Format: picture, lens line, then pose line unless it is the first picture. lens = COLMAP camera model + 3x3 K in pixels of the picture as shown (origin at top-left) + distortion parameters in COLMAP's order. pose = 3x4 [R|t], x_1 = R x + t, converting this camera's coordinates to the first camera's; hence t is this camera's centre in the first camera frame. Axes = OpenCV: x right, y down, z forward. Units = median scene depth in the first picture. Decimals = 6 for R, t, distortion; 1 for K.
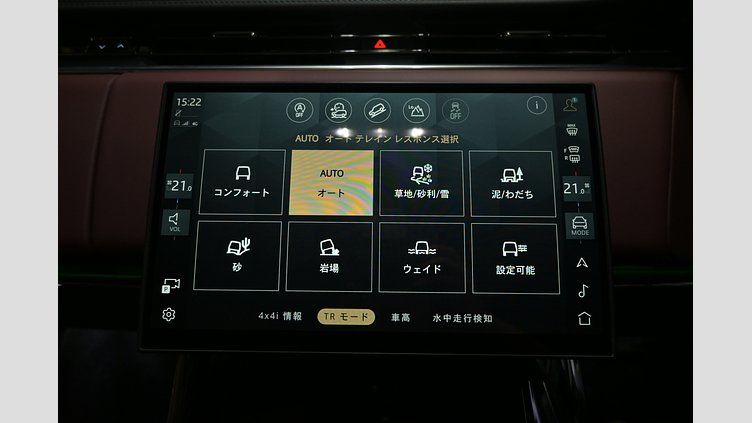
lens RADIAL K [[485.0, 0, 376.0], [0, 485.0, 211.5], [0, 0, 1]] dist [0.000672, -0.001190]
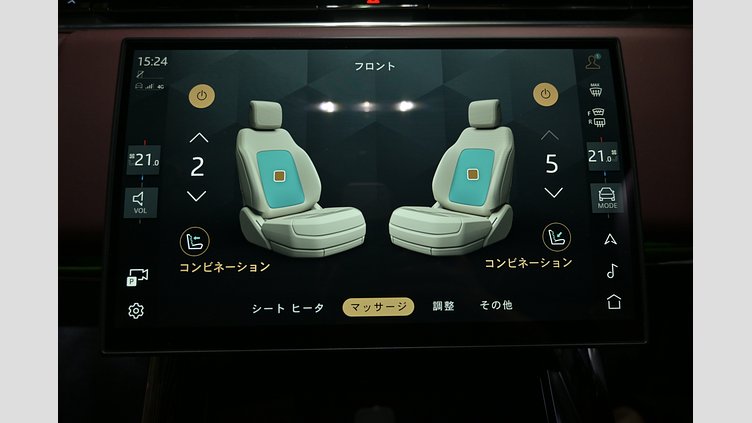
lens RADIAL K [[492.6, 0, 376.0], [0, 492.6, 211.5], [0, 0, 1]] dist [-0.003069, -0.002259]
pose [[0.998619, -0.019358, 0.048841, -0.043830], [0.018262, 0.999573, 0.022799, 0.025159], [-0.049262, -0.021876, 0.998546, 0.117428]]
